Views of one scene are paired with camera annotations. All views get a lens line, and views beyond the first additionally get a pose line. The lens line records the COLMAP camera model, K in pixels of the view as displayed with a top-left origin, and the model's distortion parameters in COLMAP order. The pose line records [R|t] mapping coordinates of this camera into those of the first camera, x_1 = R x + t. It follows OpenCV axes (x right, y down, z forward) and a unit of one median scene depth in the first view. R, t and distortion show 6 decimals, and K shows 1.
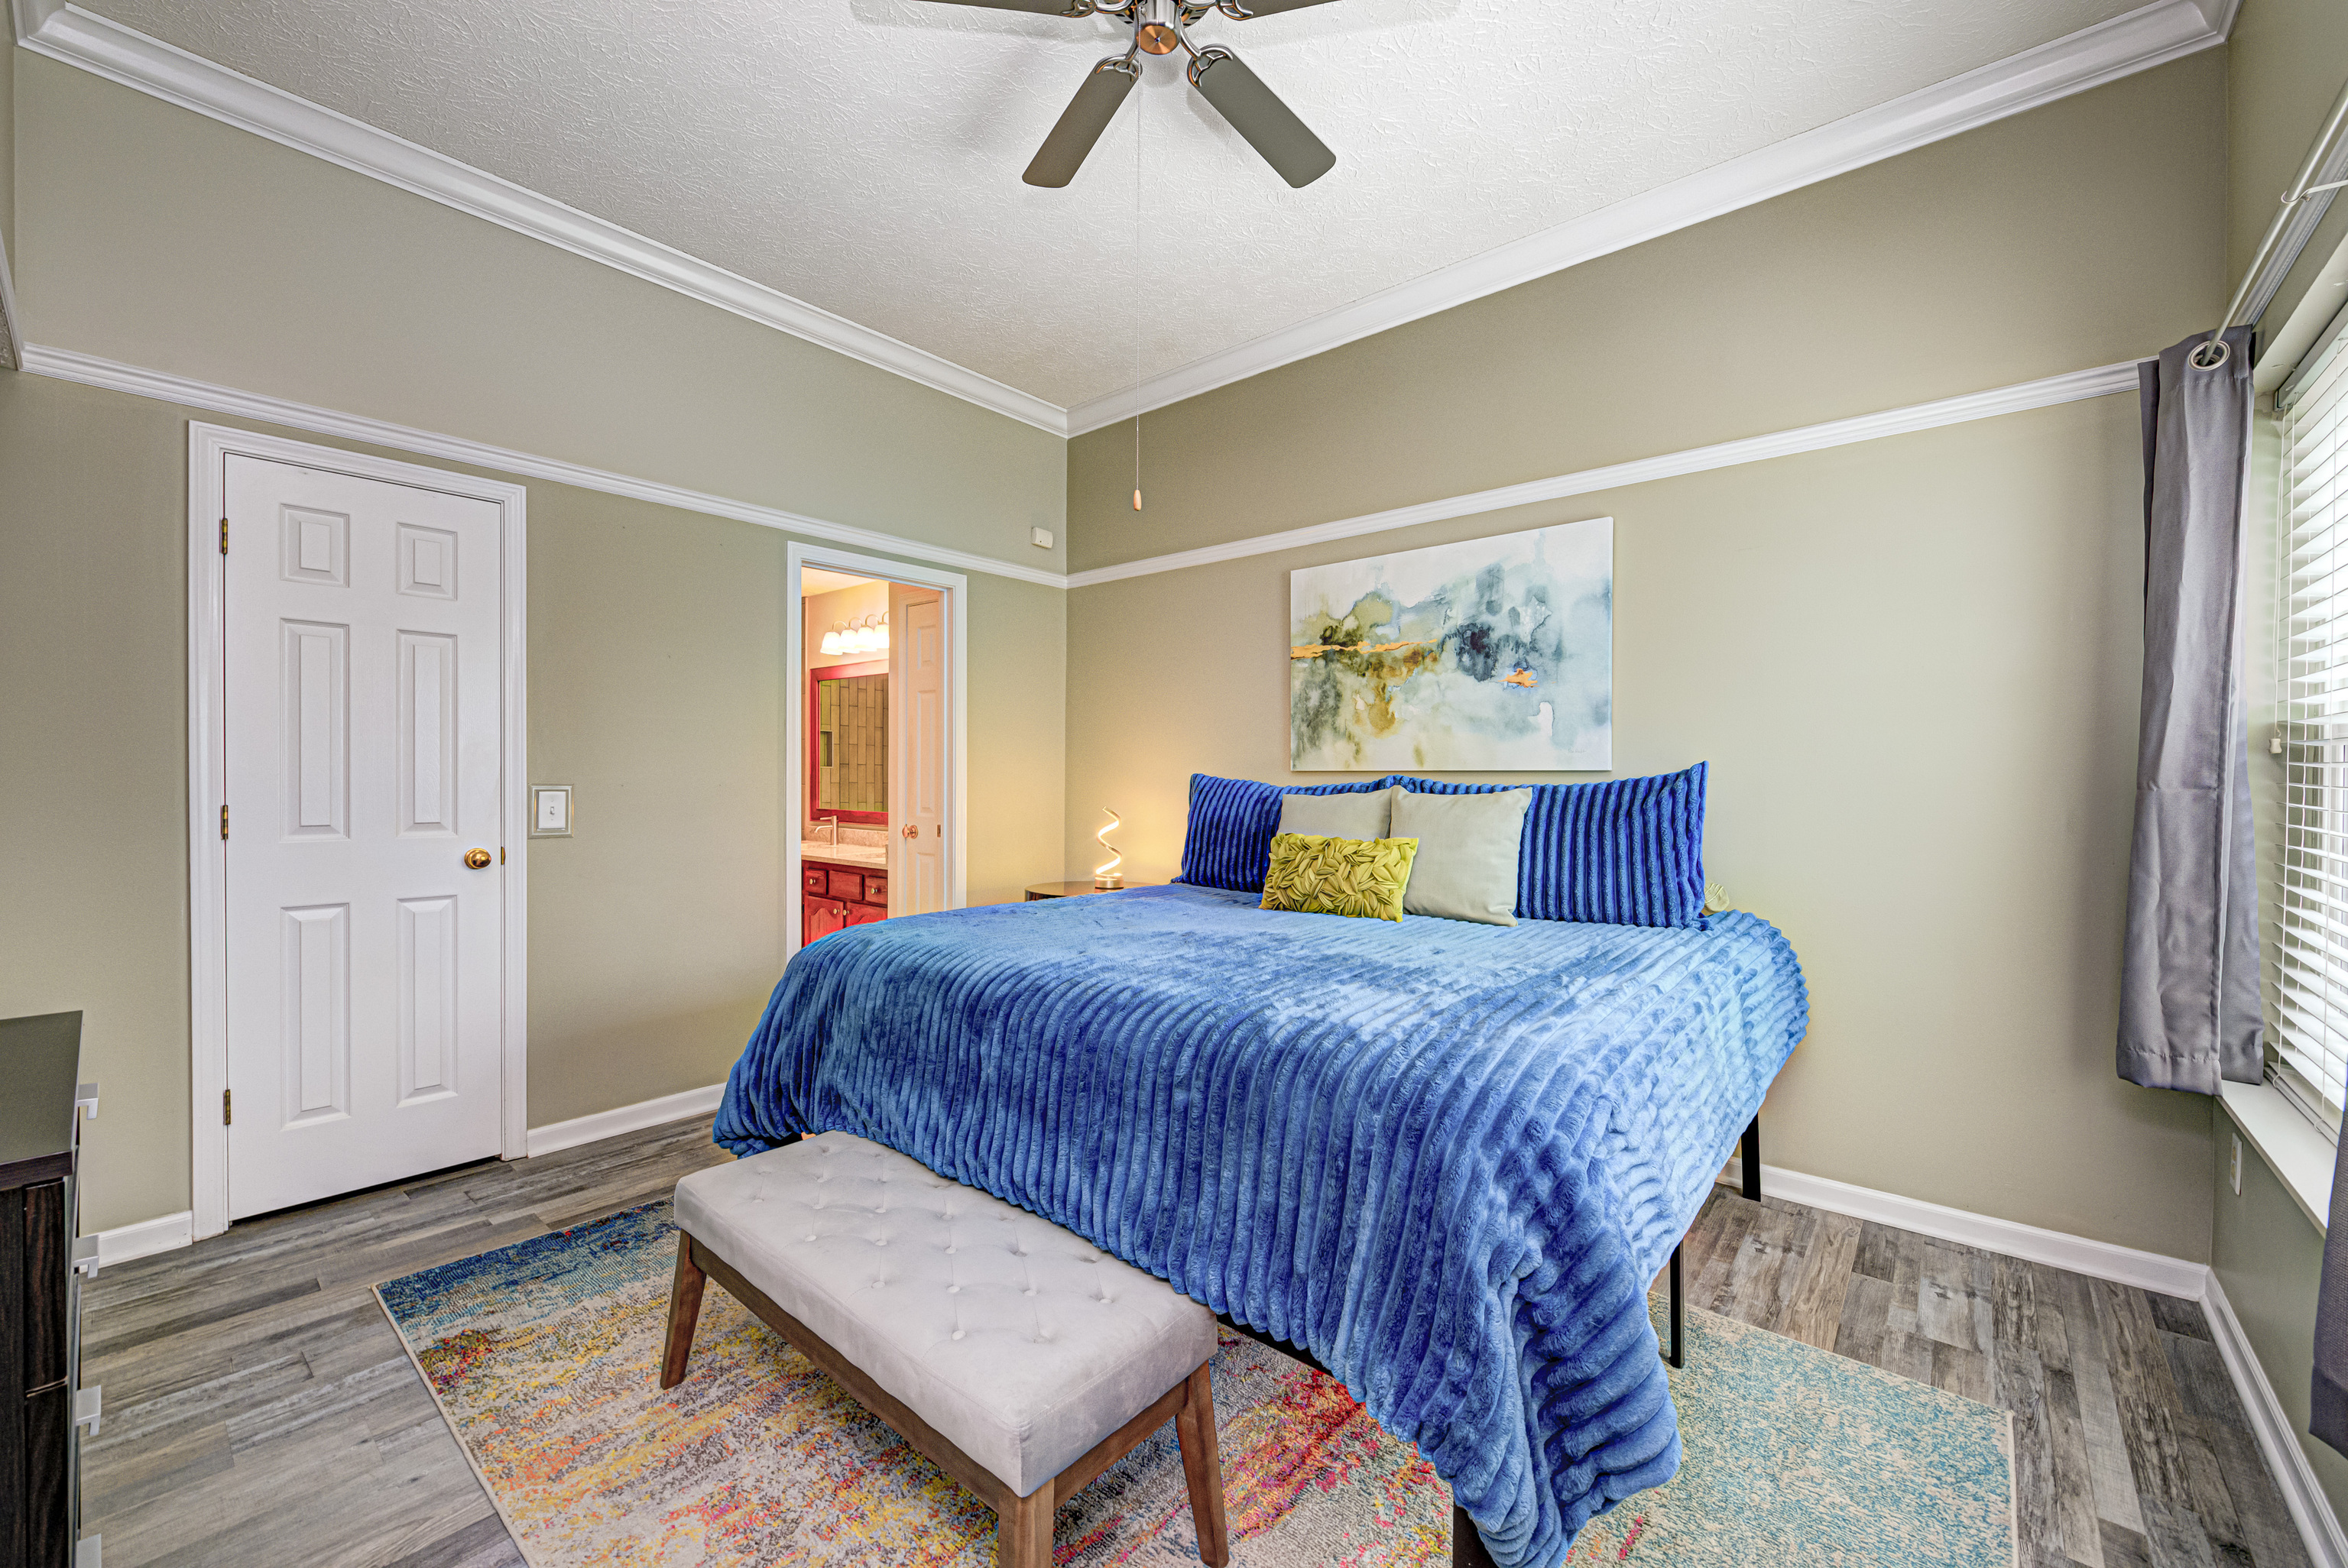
lens RADIAL K [[933.9, 0, 1183.8], [0, 933.9, 791.3], [0, 0, 1]] dist [0.000798, -0.001600]
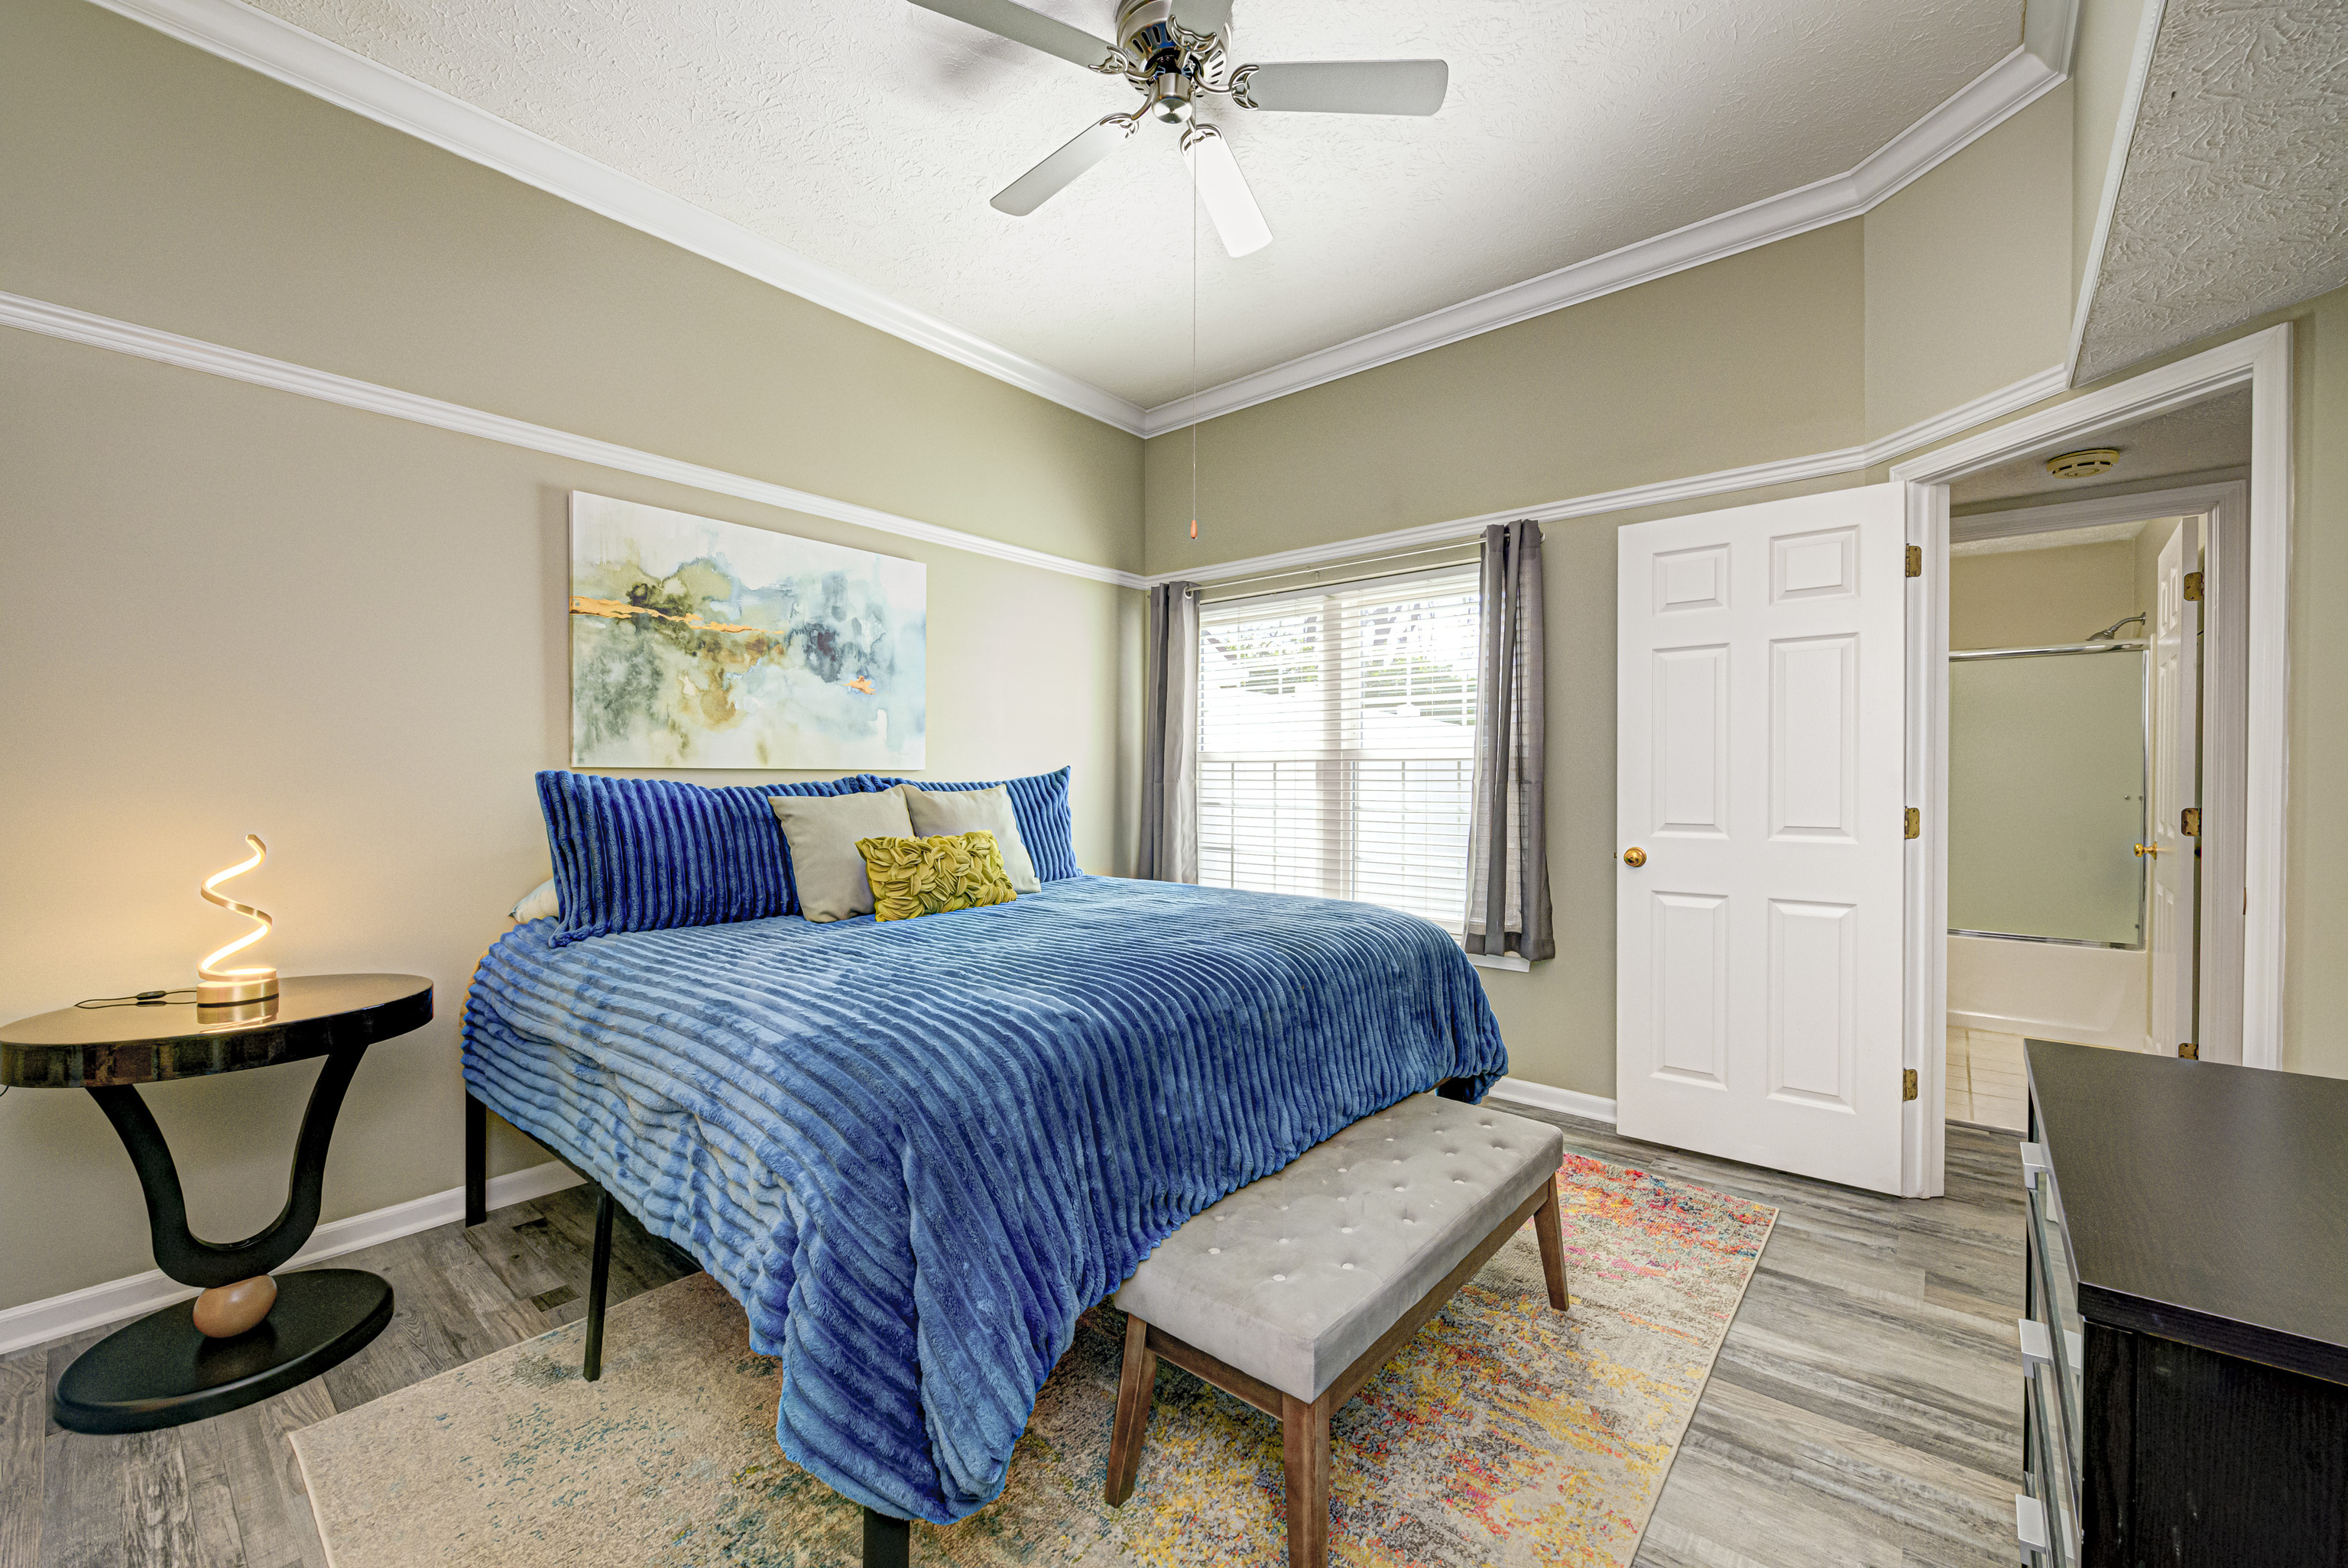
lens RADIAL K [[933.9, 0, 1185.5], [0, 933.9, 782.2], [0, 0, 1]] dist [0.000798, -0.001600]
pose [[-0.017035, -0.008785, 0.999816, -0.687026], [0.012587, 0.999880, 0.009000, -0.012107], [-0.999776, 0.012738, -0.016923, 0.603037]]
